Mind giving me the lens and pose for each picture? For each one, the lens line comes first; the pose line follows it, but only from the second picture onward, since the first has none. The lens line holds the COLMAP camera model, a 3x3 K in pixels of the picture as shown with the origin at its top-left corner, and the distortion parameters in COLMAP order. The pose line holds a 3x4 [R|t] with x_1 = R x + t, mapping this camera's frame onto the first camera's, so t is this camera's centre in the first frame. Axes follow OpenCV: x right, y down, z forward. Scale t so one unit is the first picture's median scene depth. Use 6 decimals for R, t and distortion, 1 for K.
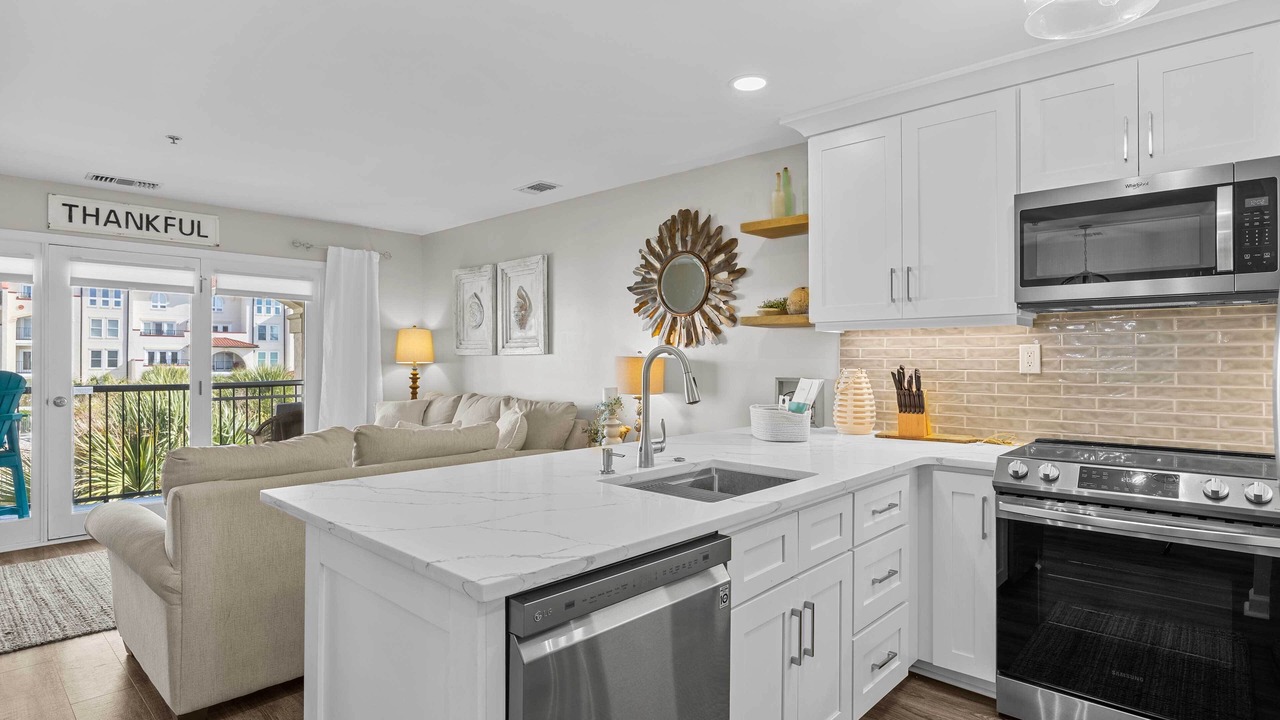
lens RADIAL K [[666.0, 0, 640.0], [0, 666.0, 360.0], [0, 0, 1]] dist [-0.005791, -0.001119]
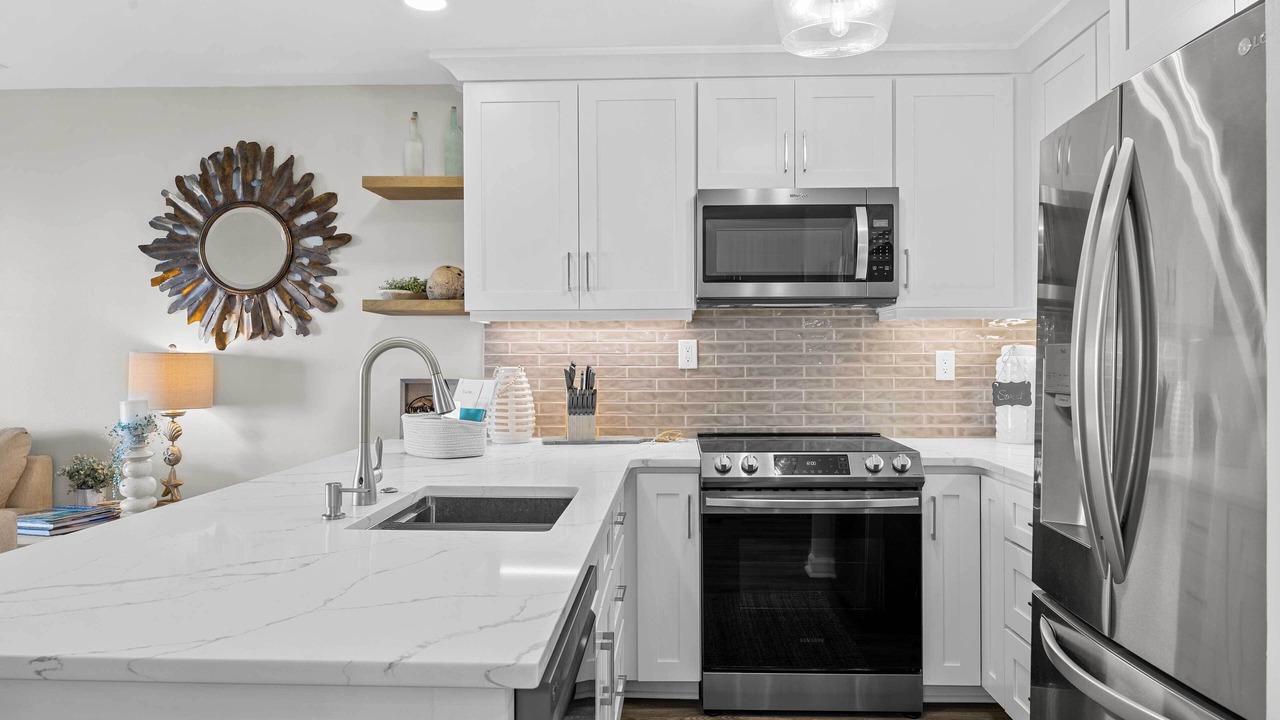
lens RADIAL K [[845.9, 0, 640.0], [0, 845.9, 360.0], [0, 0, 1]] dist [0.001504, 0.000398]
pose [[0.759278, -0.007186, 0.650727, -0.271292], [0.004263, 0.999972, 0.006069, -0.000835], [-0.650753, -0.001834, 0.759288, 0.078186]]
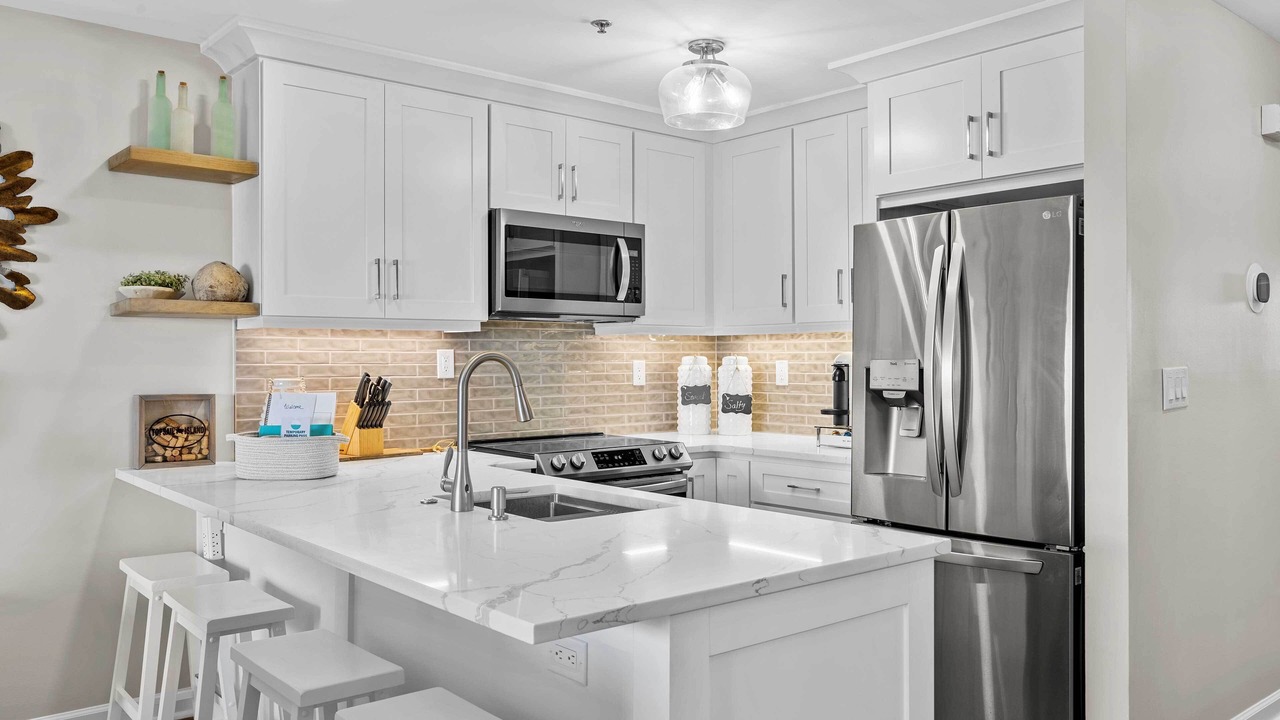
lens RADIAL K [[1011.6, 0, 640.0], [0, 1011.6, 360.0], [0, 0, 1]] dist [0.003481, 0.000936]
pose [[0.108941, -0.002983, 0.994044, -0.832076], [0.003456, 0.999991, 0.002622, -0.009736], [-0.994042, 0.003150, 0.108950, 0.503281]]
